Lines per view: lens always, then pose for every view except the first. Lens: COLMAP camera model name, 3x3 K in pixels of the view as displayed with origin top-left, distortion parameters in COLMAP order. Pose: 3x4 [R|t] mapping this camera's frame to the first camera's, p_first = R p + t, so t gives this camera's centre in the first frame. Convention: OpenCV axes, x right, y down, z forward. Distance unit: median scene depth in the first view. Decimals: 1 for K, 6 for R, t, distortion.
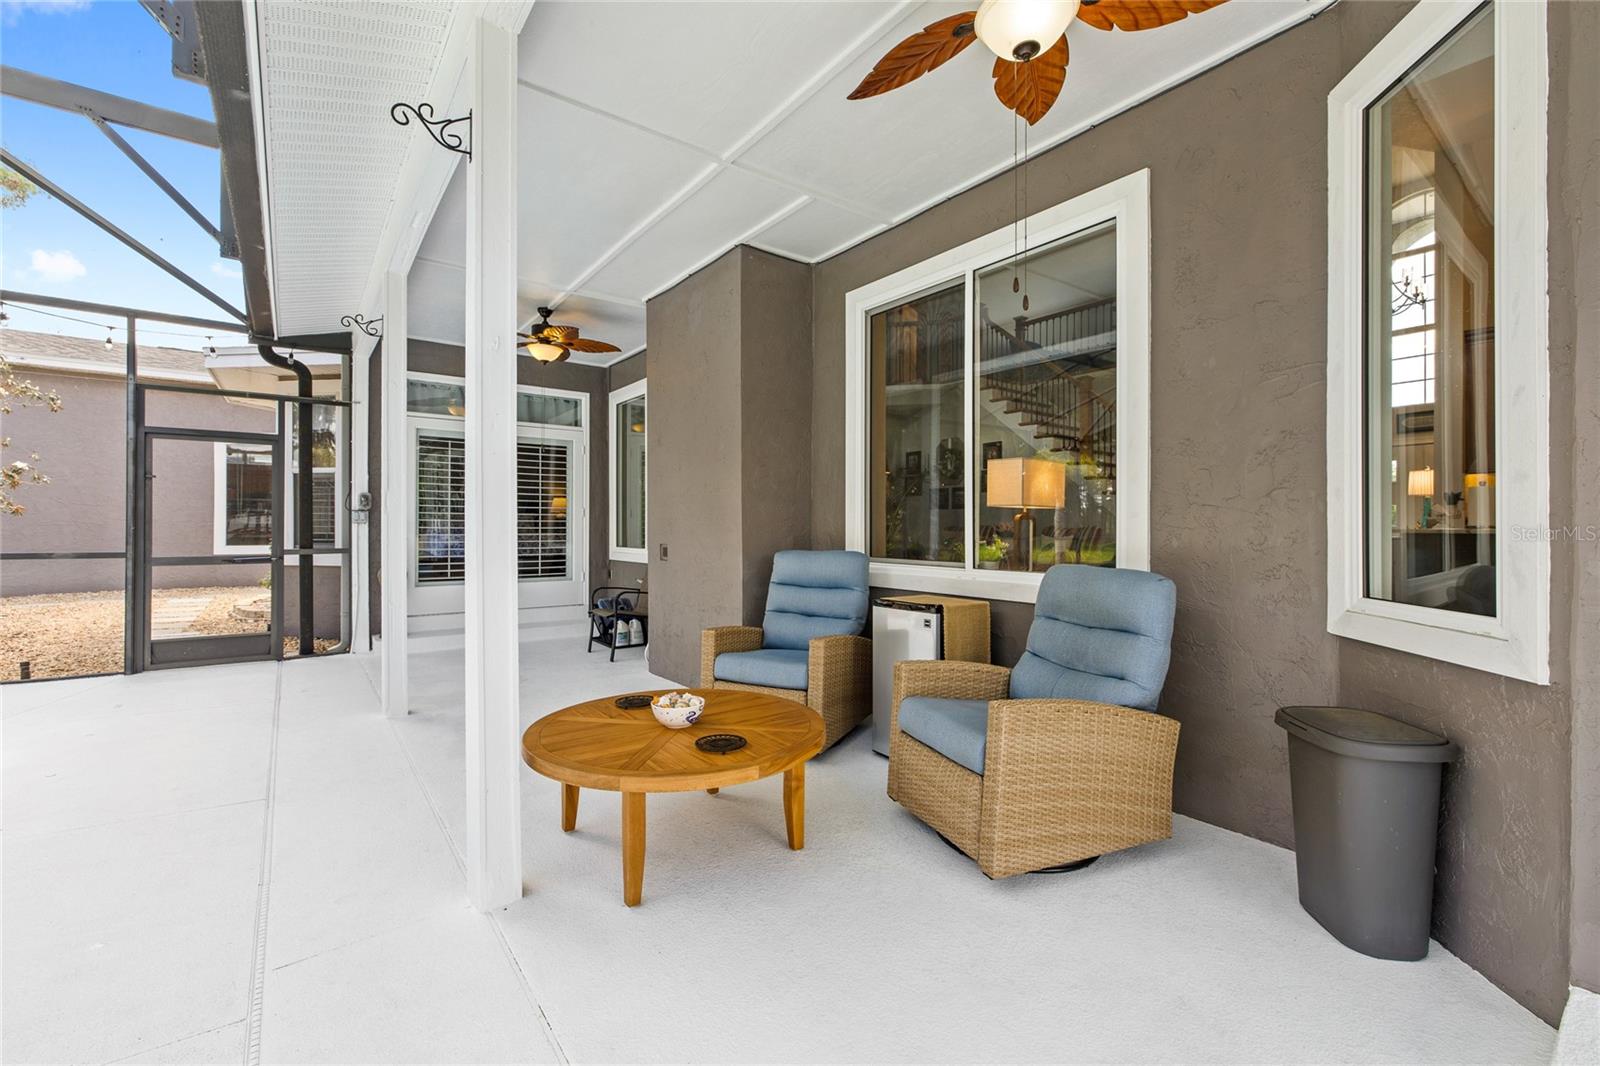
lens RADIAL K [[679.3, 0, 799.8], [0, 679.3, 522.5], [0, 0, 1]] dist [-0.001528, 0.000736]
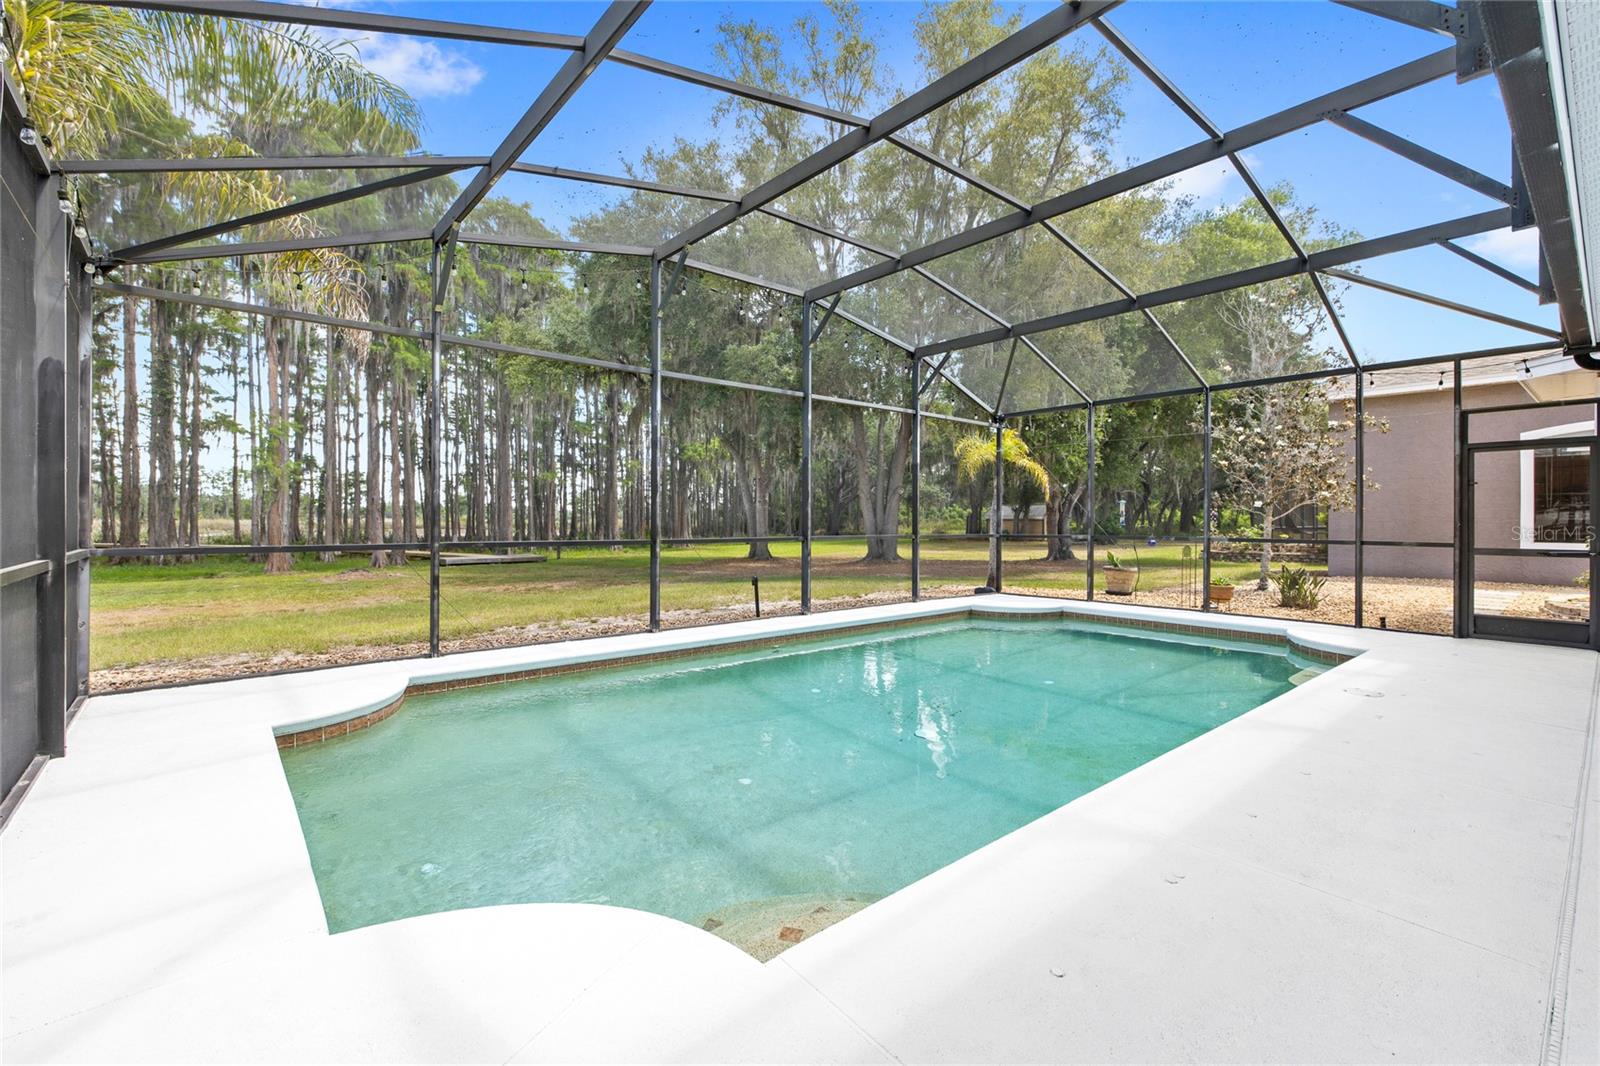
lens RADIAL K [[679.3, 0, 803.4], [0, 679.3, 526.1], [0, 0, 1]] dist [-0.001528, 0.000736]
pose [[0.051177, 0.002946, -0.998685, 0.290658], [0.008202, 0.999961, 0.003370, -0.003633], [0.998656, -0.008364, 0.051151, -0.375867]]
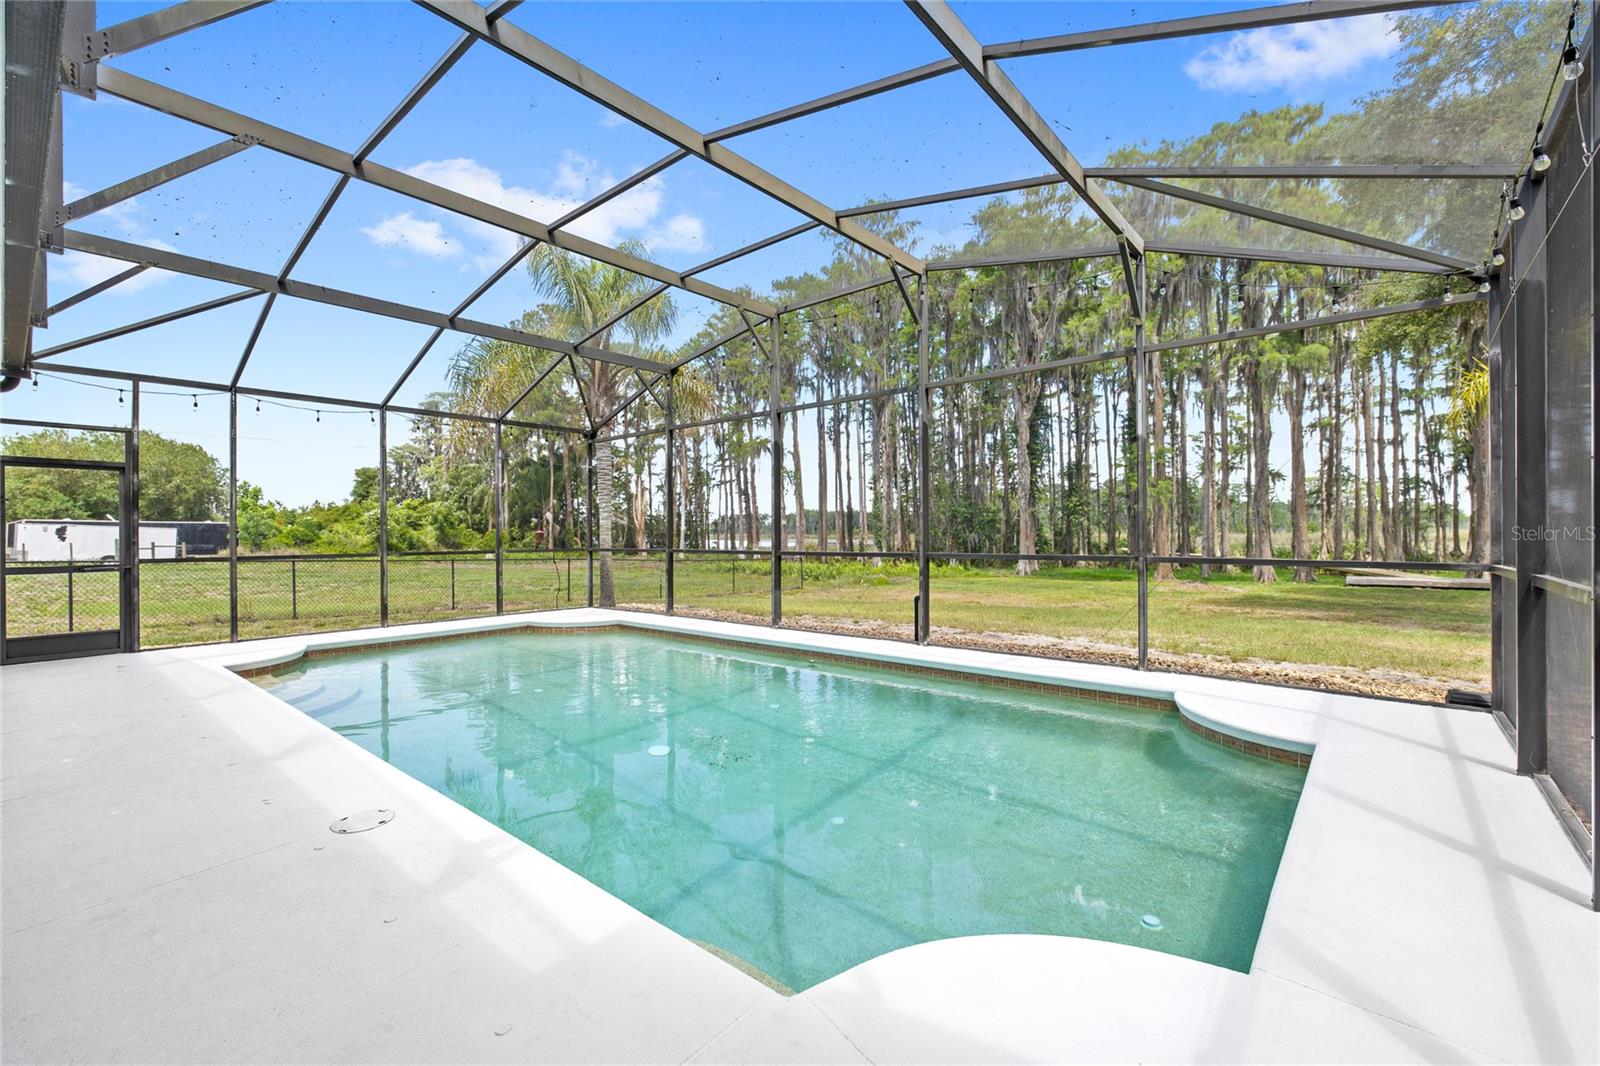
lens RADIAL K [[679.3, 0, 791.6], [0, 679.3, 530.6], [0, 0, 1]] dist [-0.001528, 0.000736]
pose [[-0.976001, 0.000911, -0.217765, -0.962997], [0.004382, 0.999871, -0.015459, 0.004759], [0.217723, -0.016042, -0.975879, 1.240134]]
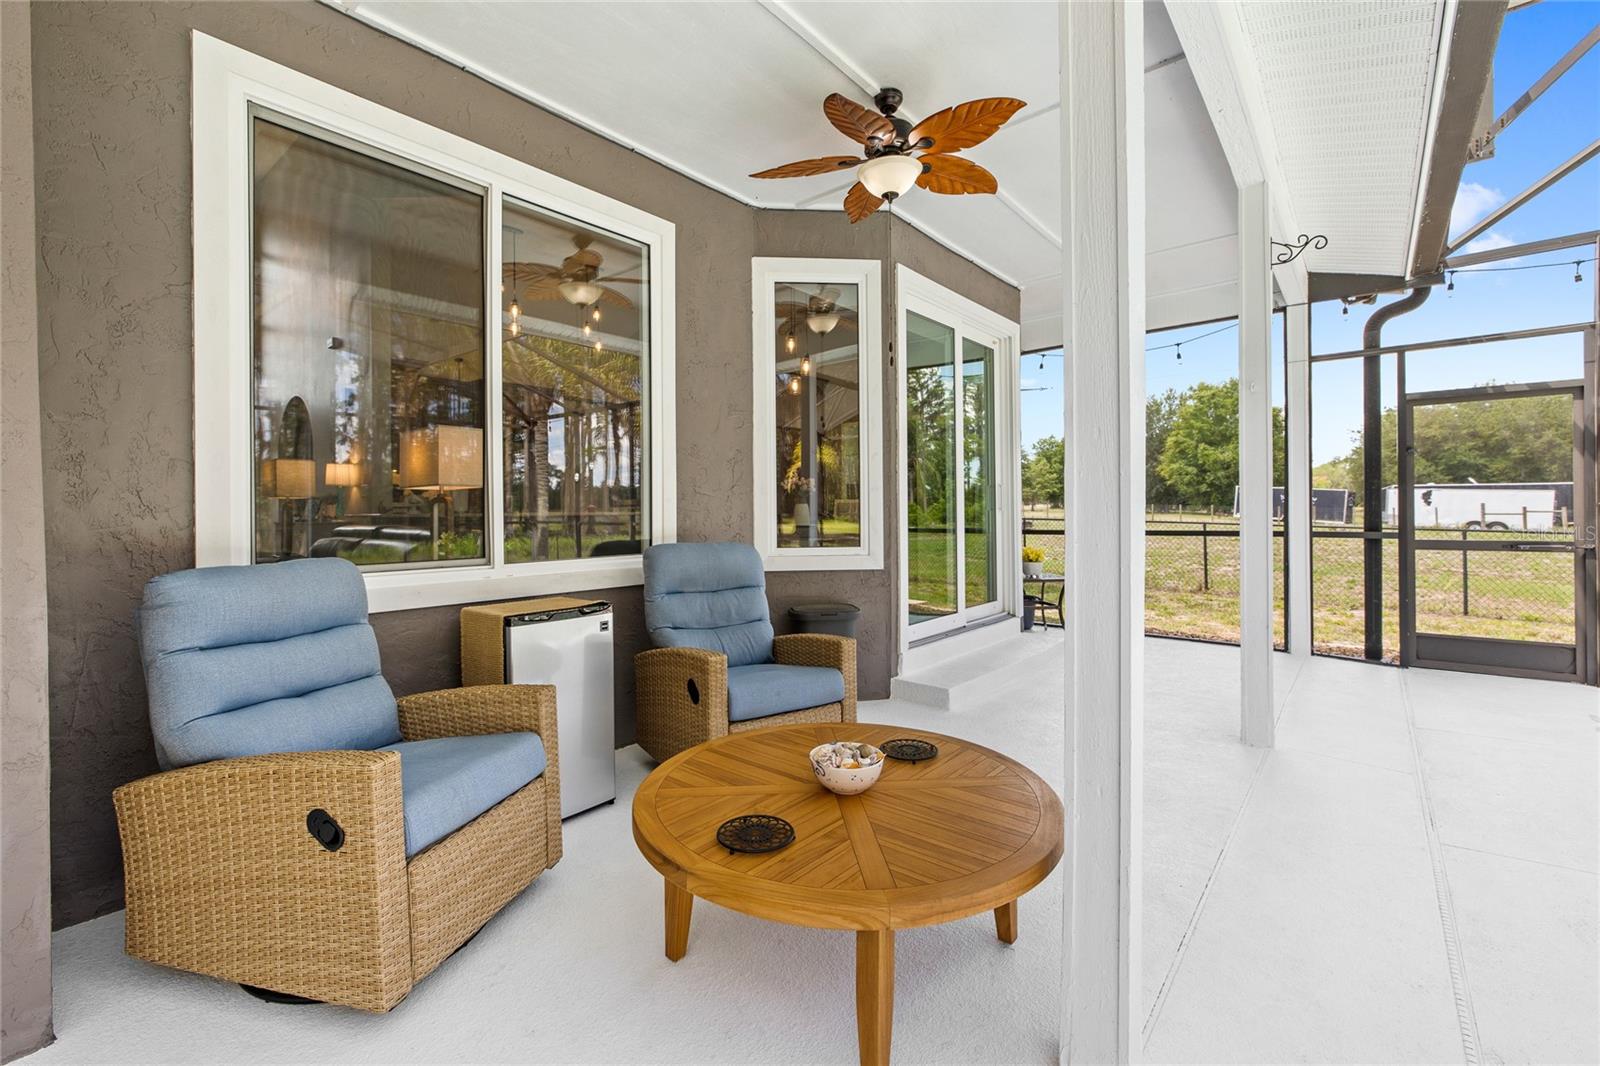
lens RADIAL K [[679.3, 0, 792.0], [0, 679.3, 510.2], [0, 0, 1]] dist [-0.001528, 0.000736]
pose [[-0.221333, -0.002804, 0.975194, -0.494094], [-0.000162, 0.999996, 0.002838, 0.001640], [-0.975198, 0.000470, -0.221332, 0.694147]]
